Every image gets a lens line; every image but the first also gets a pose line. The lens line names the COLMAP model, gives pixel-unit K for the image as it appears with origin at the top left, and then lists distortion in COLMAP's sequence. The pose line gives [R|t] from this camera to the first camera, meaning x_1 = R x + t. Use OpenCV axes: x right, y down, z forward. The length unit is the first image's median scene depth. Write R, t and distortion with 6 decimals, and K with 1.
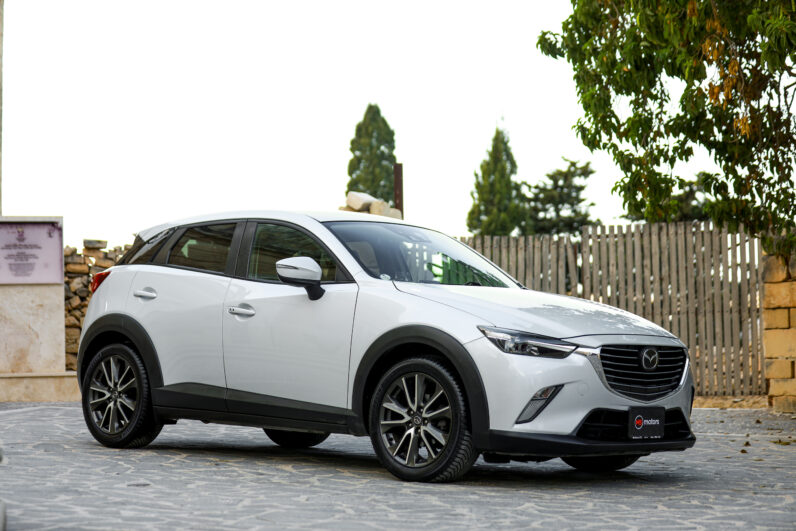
lens RADIAL K [[1798.1, 0, 402.1], [0, 1798.1, 269.9], [0, 0, 1]] dist [-0.268388, 0.000000]
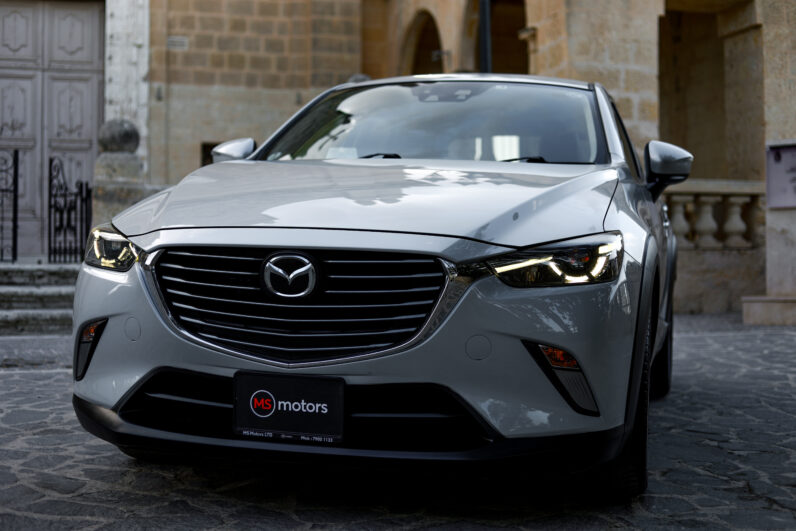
lens RADIAL K [[1168.3, 0, 399.5], [0, 1168.3, 265.0], [0, 0, 1]] dist [-0.110459, 0.000000]
pose [[0.470301, 0.001599, -0.882505, 0.414290], [0.024739, 0.999581, 0.014995, 0.041171], [0.882160, -0.028885, 0.470064, 0.843216]]
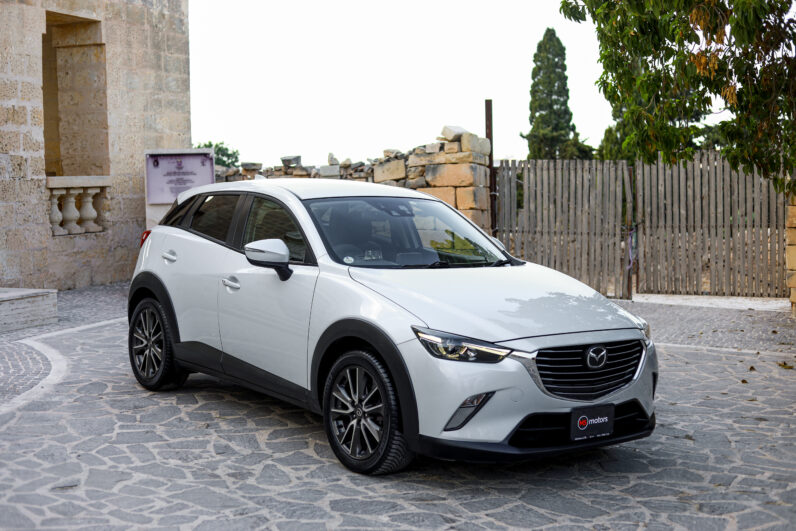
lens RADIAL K [[1168.3, 0, 394.4], [0, 1168.3, 268.5], [0, 0, 1]] dist [-0.110459, 0.000000]
pose [[0.985195, 0.009486, -0.171175, 0.132662], [0.010539, 0.993228, 0.115704, -0.068611], [0.171113, -0.115795, 0.978423, 0.358304]]
